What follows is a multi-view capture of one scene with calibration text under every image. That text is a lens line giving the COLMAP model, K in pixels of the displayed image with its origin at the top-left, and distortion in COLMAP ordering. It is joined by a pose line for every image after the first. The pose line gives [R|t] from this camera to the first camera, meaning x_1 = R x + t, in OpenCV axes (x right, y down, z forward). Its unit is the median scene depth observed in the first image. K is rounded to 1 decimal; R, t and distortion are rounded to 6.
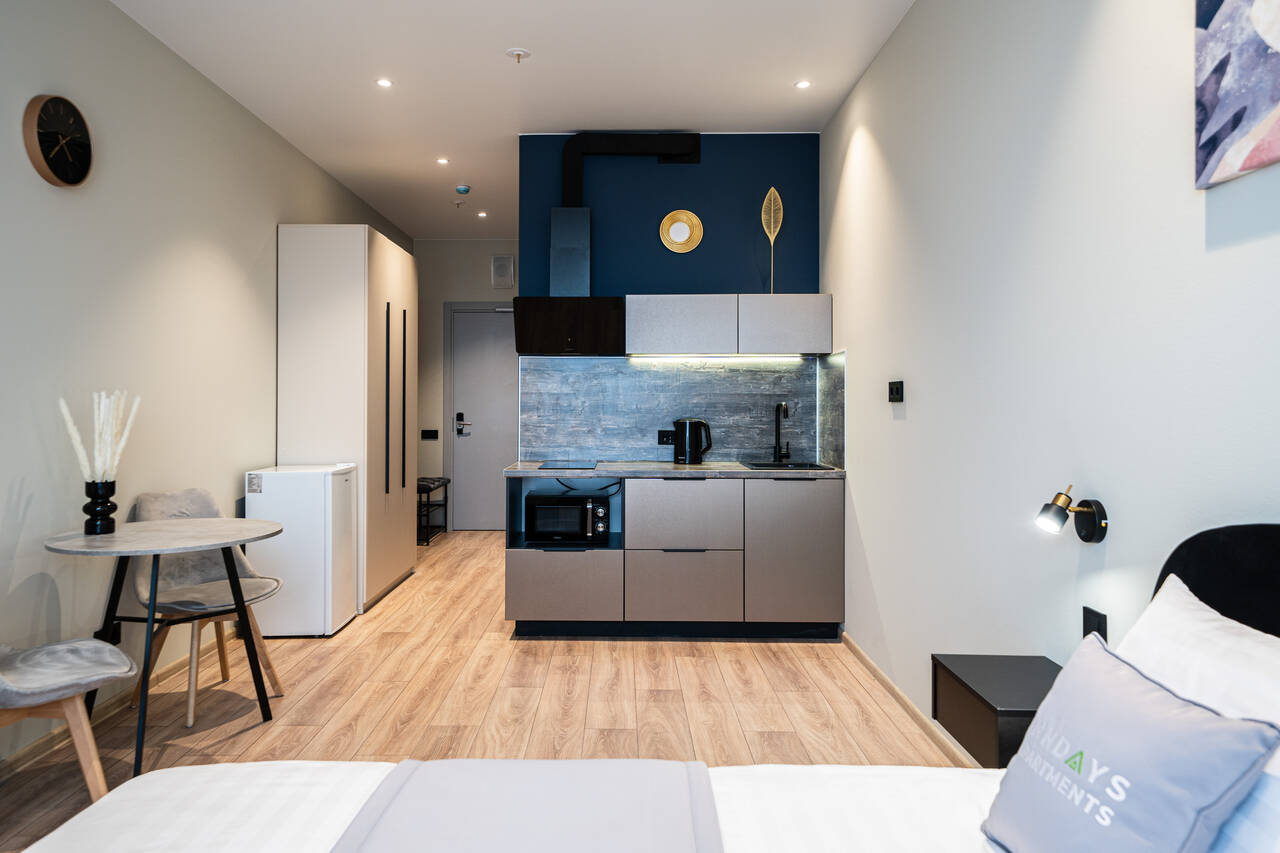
lens RADIAL K [[858.3, 0, 640.0], [0, 858.3, 426.5], [0, 0, 1]] dist [0.000991, 0.000804]
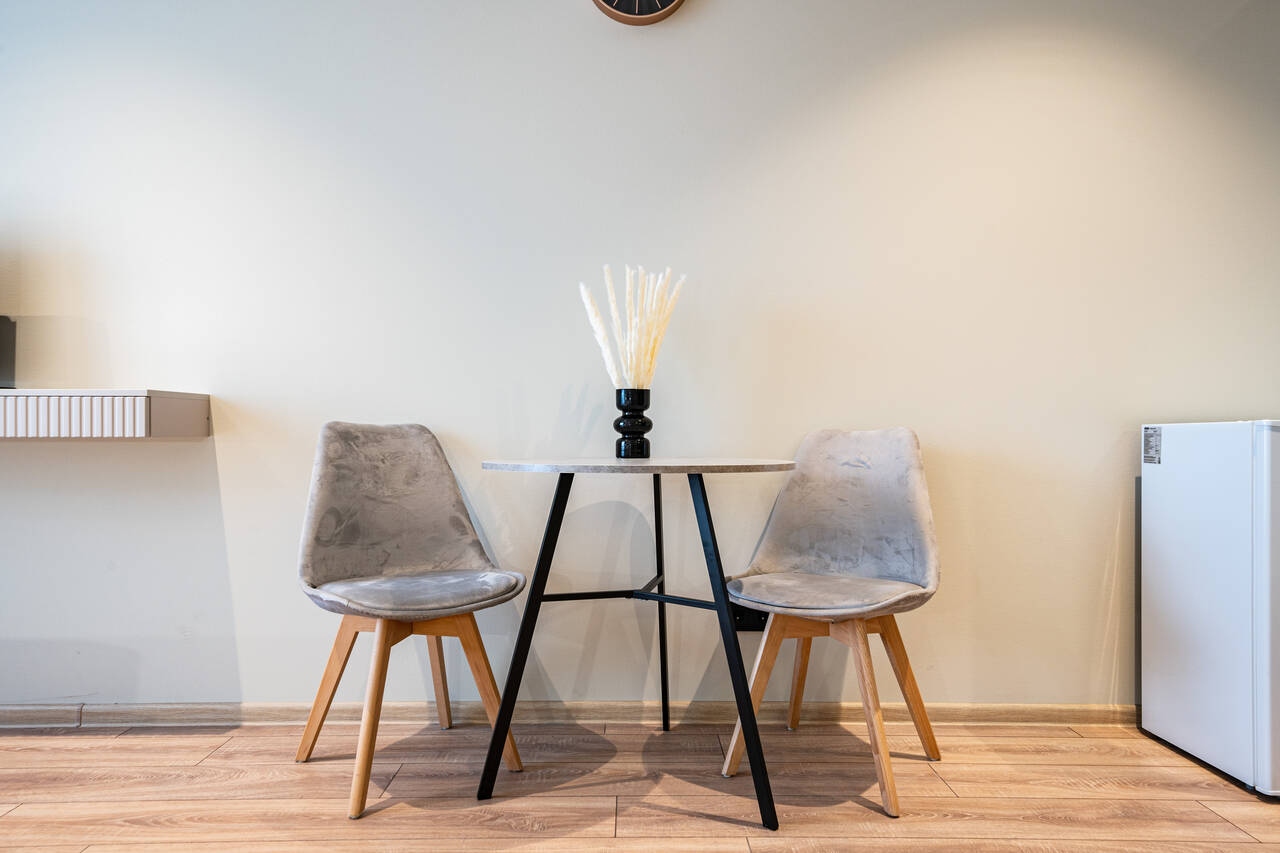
lens RADIAL K [[858.3, 0, 640.0], [0, 858.3, 426.5], [0, 0, 1]] dist [0.000991, 0.000804]
pose [[-0.014531, -0.001775, -0.999893, 0.130882], [-0.035194, 0.999380, -0.001262, 0.096392], [0.999275, 0.035172, -0.014584, 1.002527]]
